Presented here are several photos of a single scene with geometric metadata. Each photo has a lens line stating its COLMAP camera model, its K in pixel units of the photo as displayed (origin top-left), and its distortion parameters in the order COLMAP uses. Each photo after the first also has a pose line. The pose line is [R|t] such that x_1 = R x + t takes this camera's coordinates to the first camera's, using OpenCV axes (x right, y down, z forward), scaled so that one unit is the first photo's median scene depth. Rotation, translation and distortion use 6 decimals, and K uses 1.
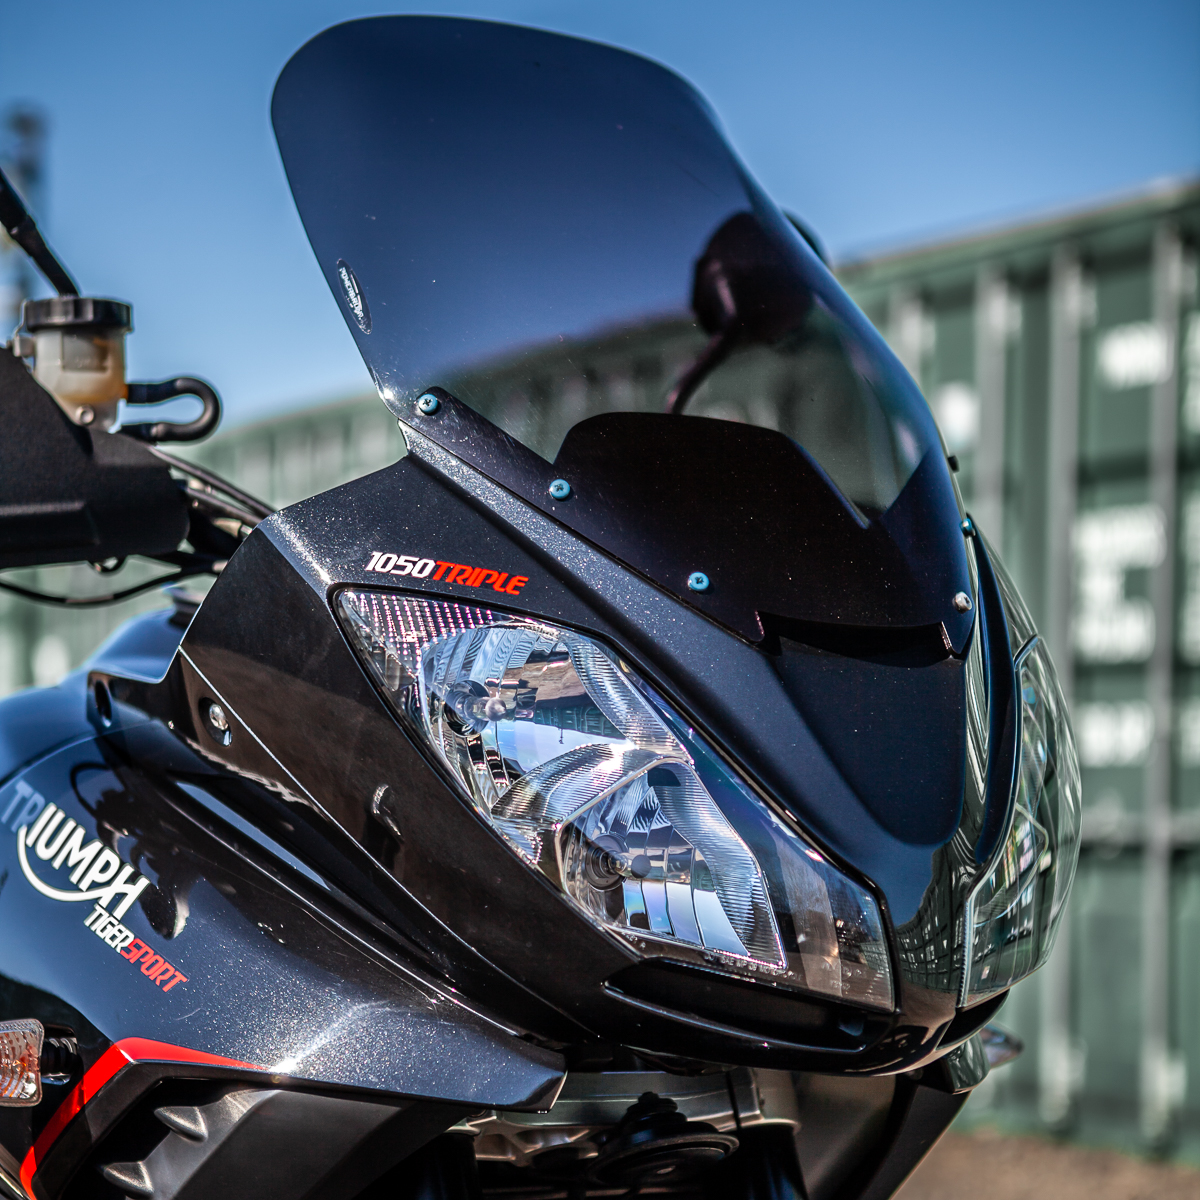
lens RADIAL K [[3488.7, 0, 602.7], [0, 3488.7, 610.6], [0, 0, 1]] dist [0.001925, 0.000000]
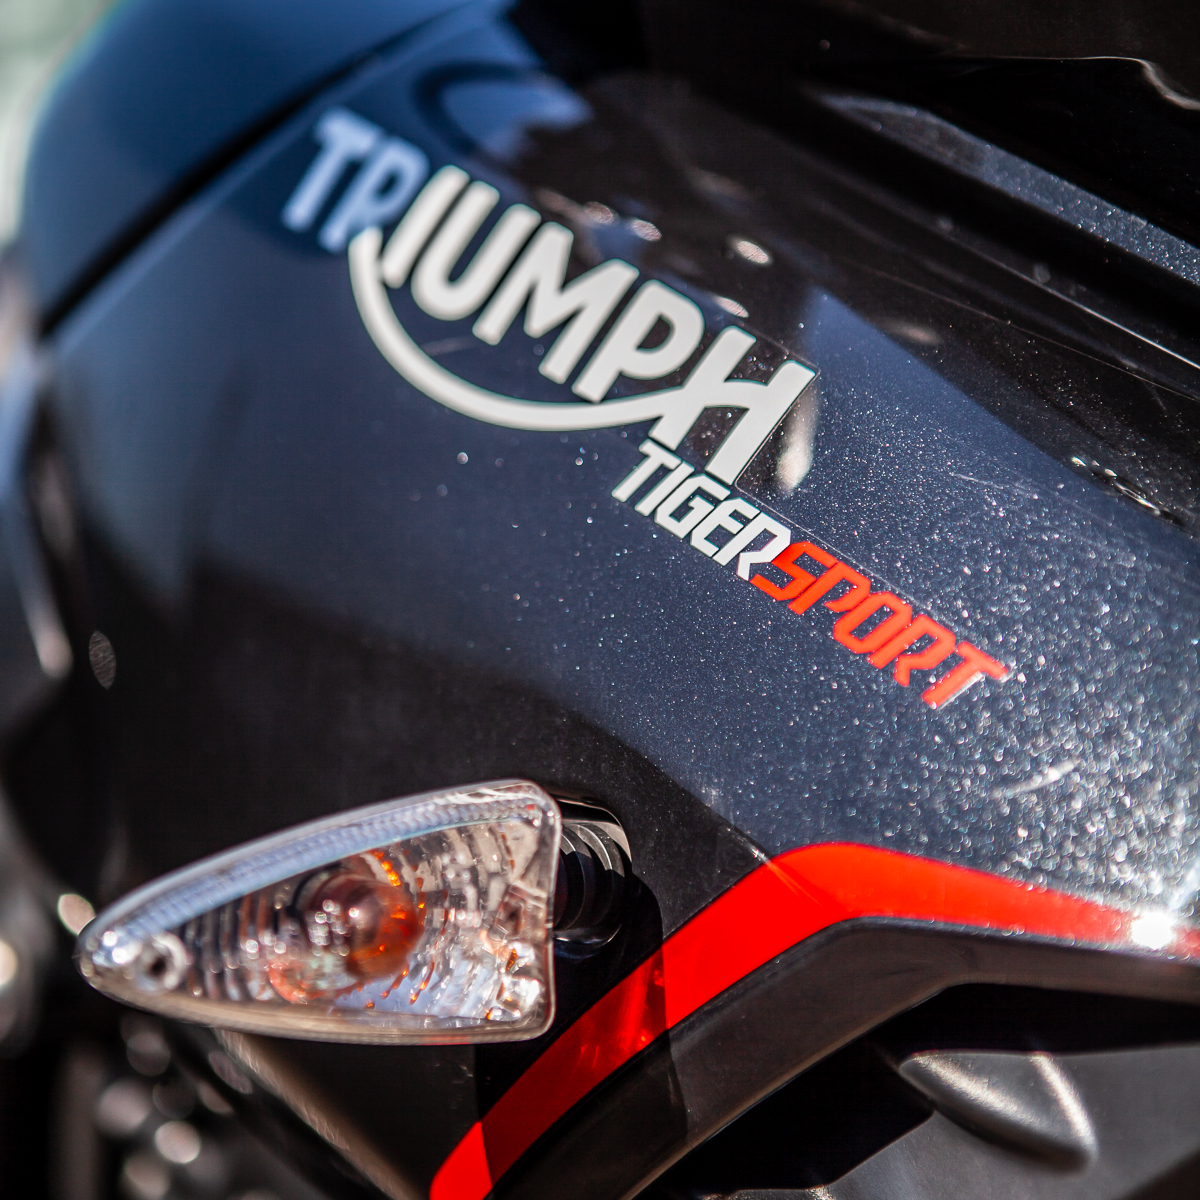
lens RADIAL K [[3618.6, 0, 603.8], [0, 3618.6, 593.6], [0, 0, 1]] dist [0.249689, 0.000000]
pose [[0.999453, -0.002439, 0.032987, -0.165119], [-0.001871, 0.991515, 0.129978, 0.053351], [-0.033024, -0.129968, 0.990968, 0.651460]]
